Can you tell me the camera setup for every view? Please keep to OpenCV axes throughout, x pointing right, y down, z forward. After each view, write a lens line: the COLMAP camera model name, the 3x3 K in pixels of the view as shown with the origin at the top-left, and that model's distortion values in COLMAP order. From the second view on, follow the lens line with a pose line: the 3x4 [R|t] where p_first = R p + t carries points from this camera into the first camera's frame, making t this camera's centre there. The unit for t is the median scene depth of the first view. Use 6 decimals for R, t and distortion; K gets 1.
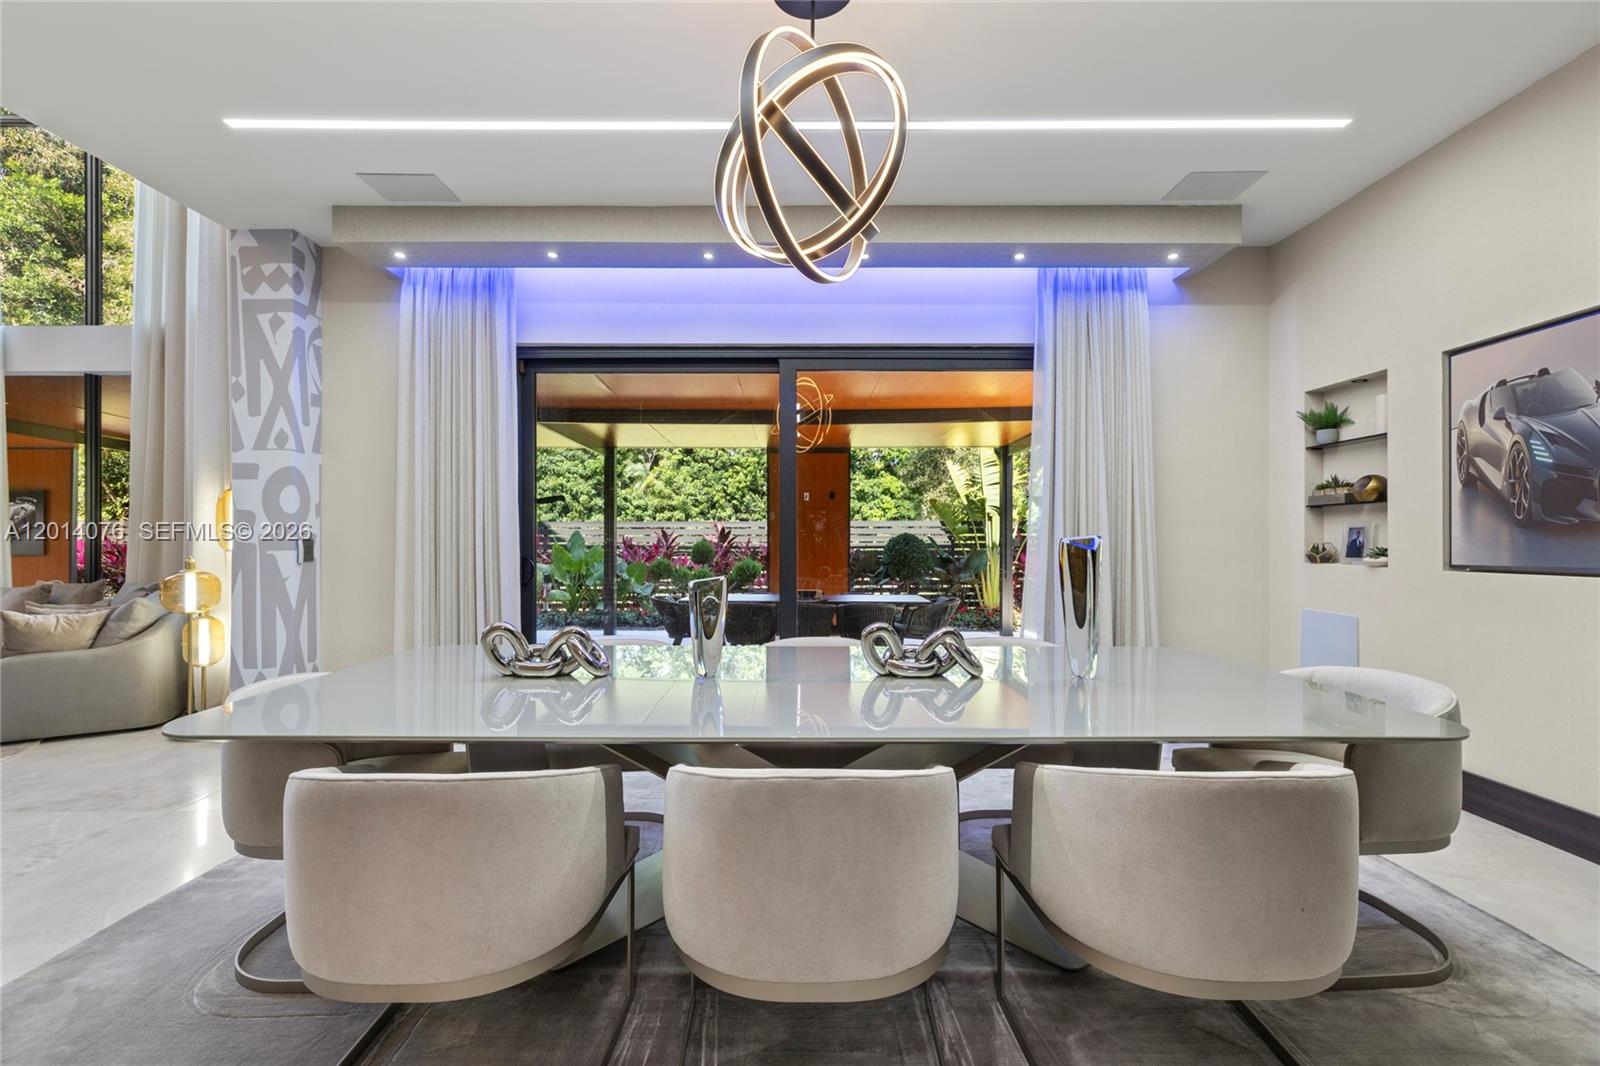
lens RADIAL K [[689.0, 0, 796.3], [0, 689.0, 537.5], [0, 0, 1]] dist [0.003410, 0.000114]
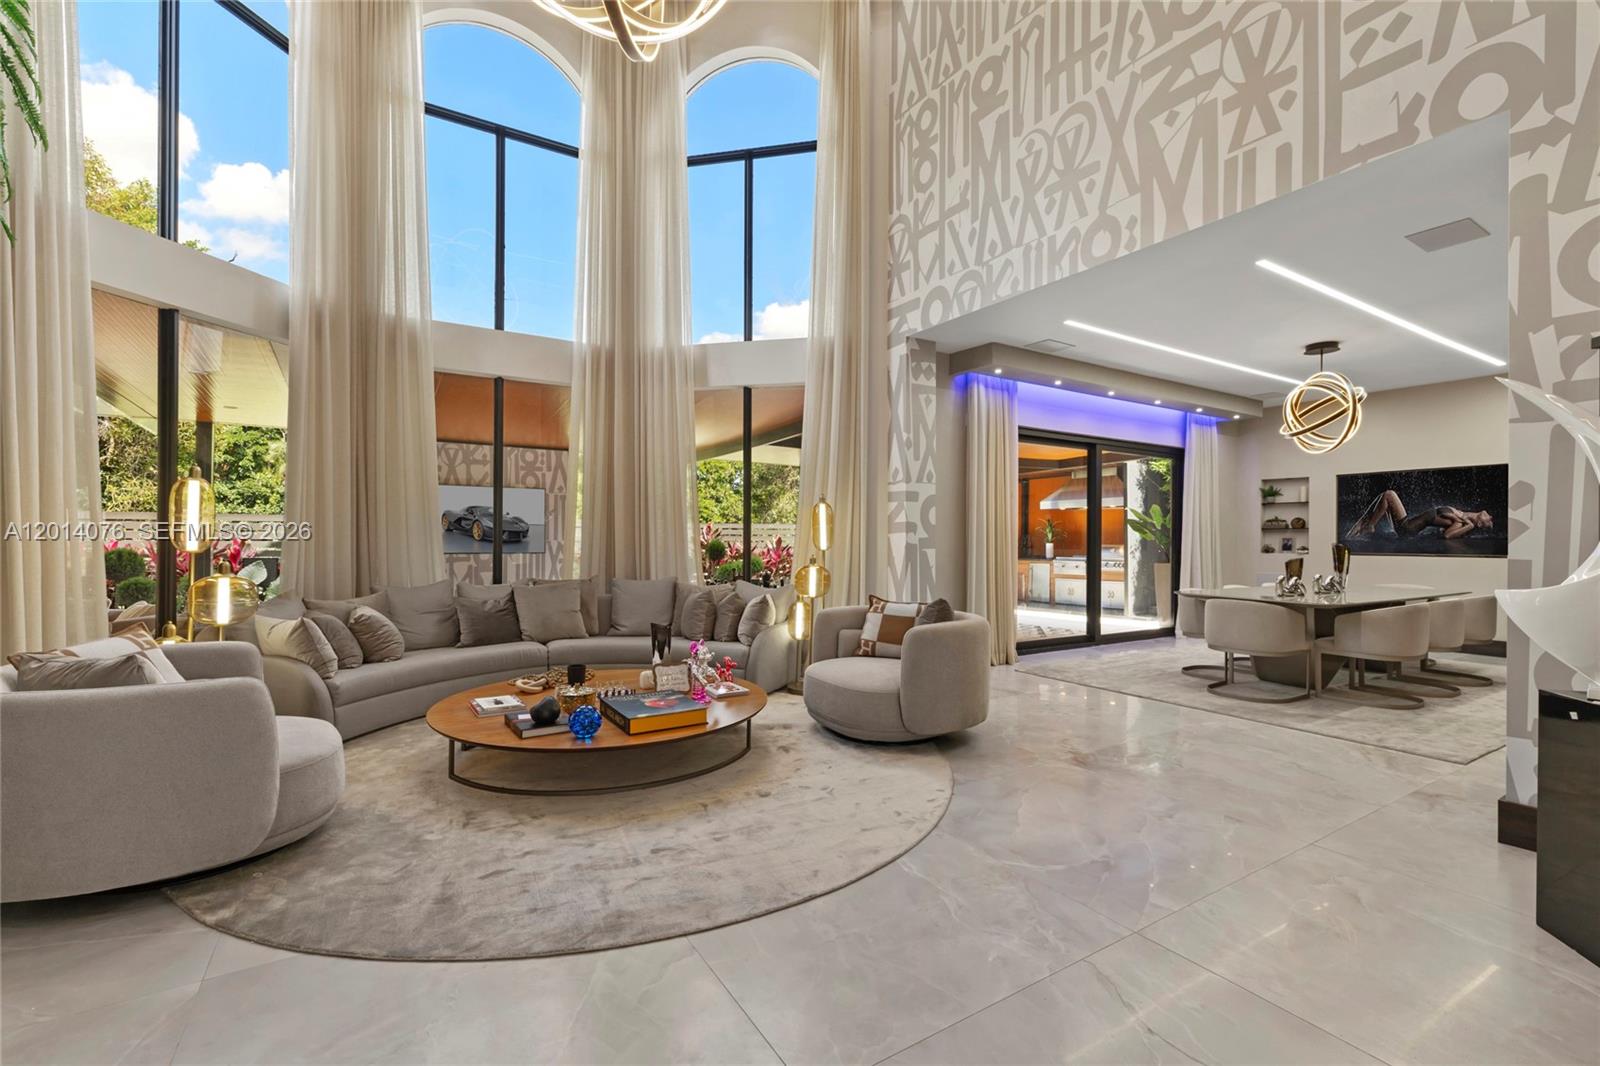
lens RADIAL K [[689.0, 0, 799.9], [0, 689.0, 534.4], [0, 0, 1]] dist [0.003410, 0.000114]
pose [[0.847517, 0.007943, 0.530708, -1.807569], [-0.007648, 0.999967, -0.002754, -0.008654], [-0.530713, -0.001724, 0.847550, -0.147112]]
